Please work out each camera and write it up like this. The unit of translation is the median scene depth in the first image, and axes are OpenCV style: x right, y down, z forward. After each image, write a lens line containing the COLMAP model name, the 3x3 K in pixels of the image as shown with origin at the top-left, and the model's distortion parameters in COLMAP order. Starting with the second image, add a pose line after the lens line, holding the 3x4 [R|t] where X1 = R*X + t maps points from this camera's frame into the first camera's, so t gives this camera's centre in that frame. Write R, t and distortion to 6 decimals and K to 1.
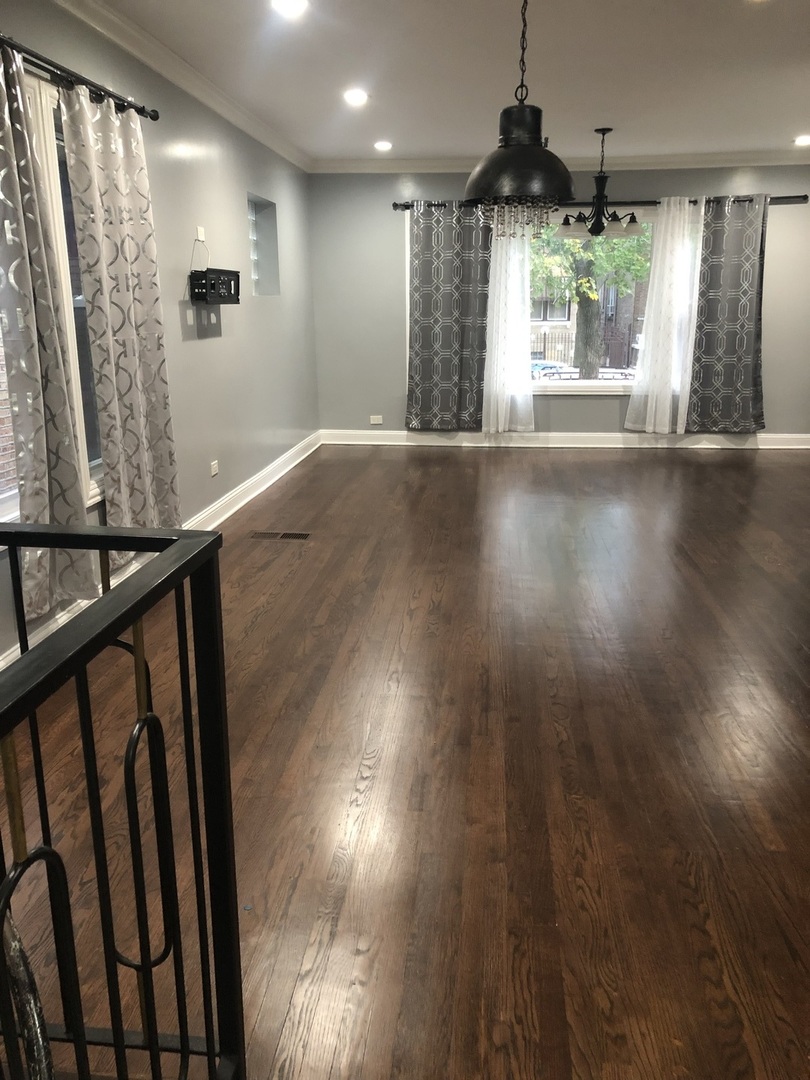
lens RADIAL K [[903.0, 0, 402.6], [0, 903.0, 551.3], [0, 0, 1]] dist [0.054709, -0.094593]
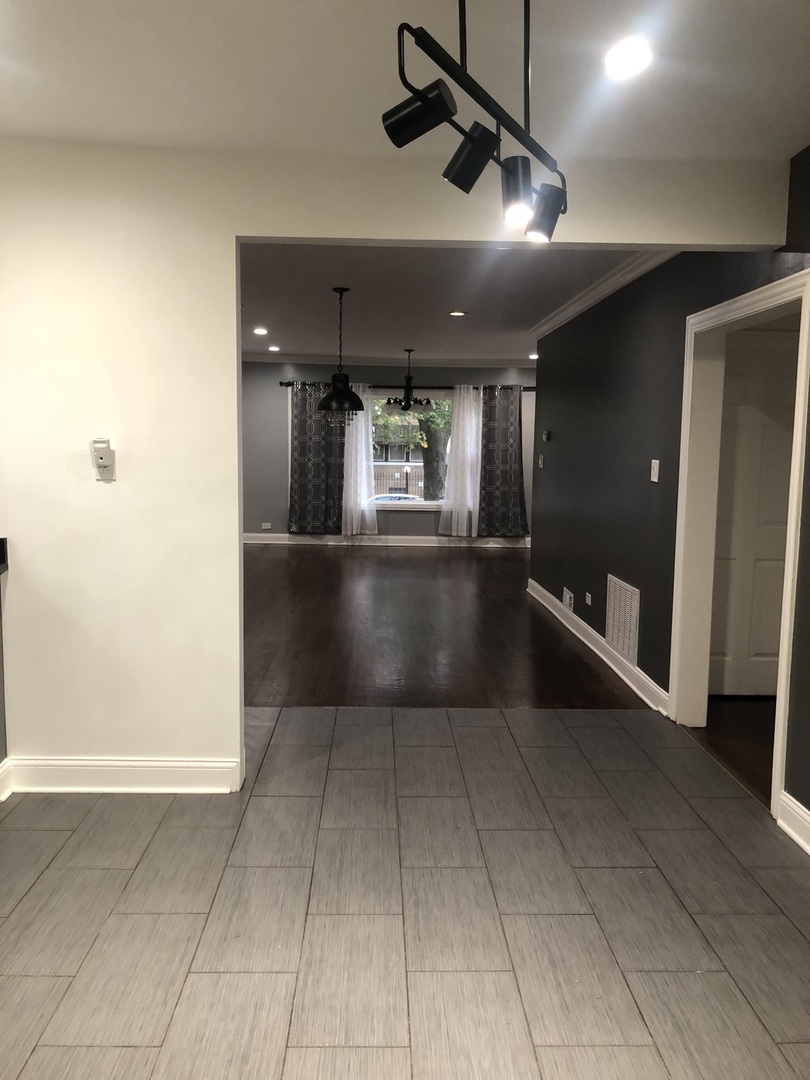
lens RADIAL K [[903.0, 0, 401.7], [0, 903.0, 548.7], [0, 0, 1]] dist [0.054709, -0.094593]
pose [[0.991248, 0.005770, 0.131885, -0.006893], [0.014093, 0.988709, -0.149182, 0.108306], [-0.131257, 0.149736, 0.979975, -0.428957]]
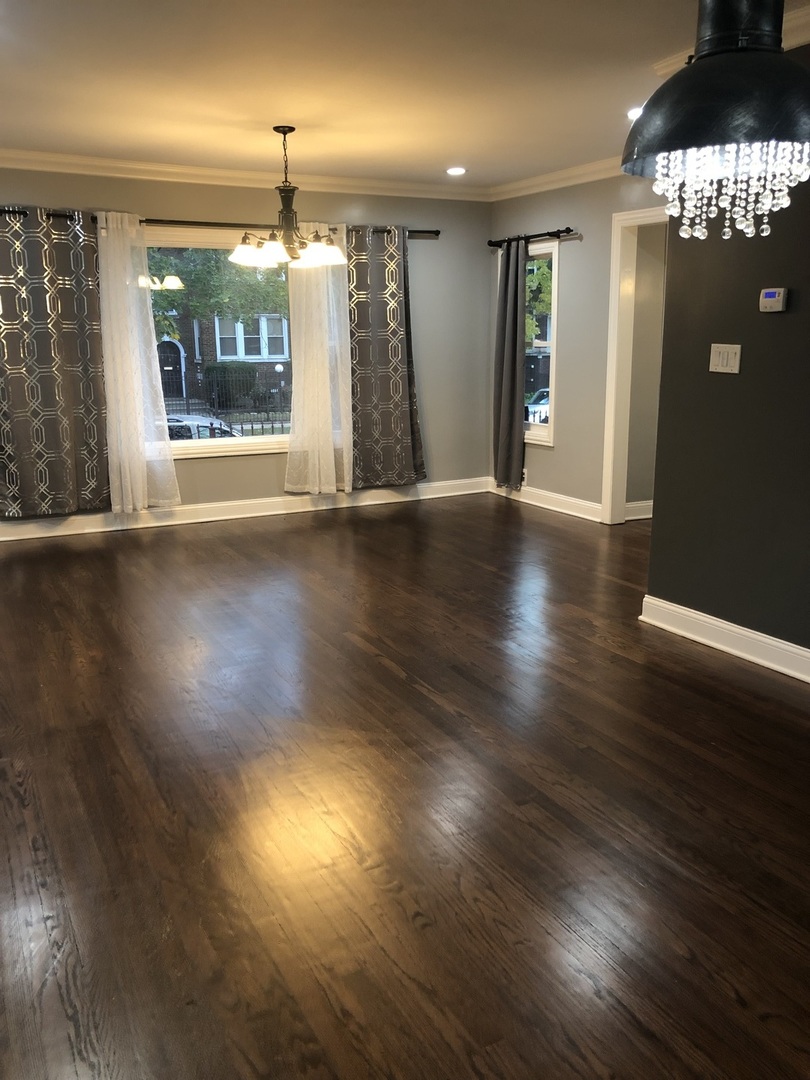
lens RADIAL K [[903.0, 0, 413.1], [0, 903.0, 545.6], [0, 0, 1]] dist [0.054709, -0.094593]
pose [[0.830602, -0.126972, 0.542198, -0.121110], [0.150957, 0.988540, 0.000242, -0.068573], [-0.536016, 0.081648, 0.840250, 0.235123]]
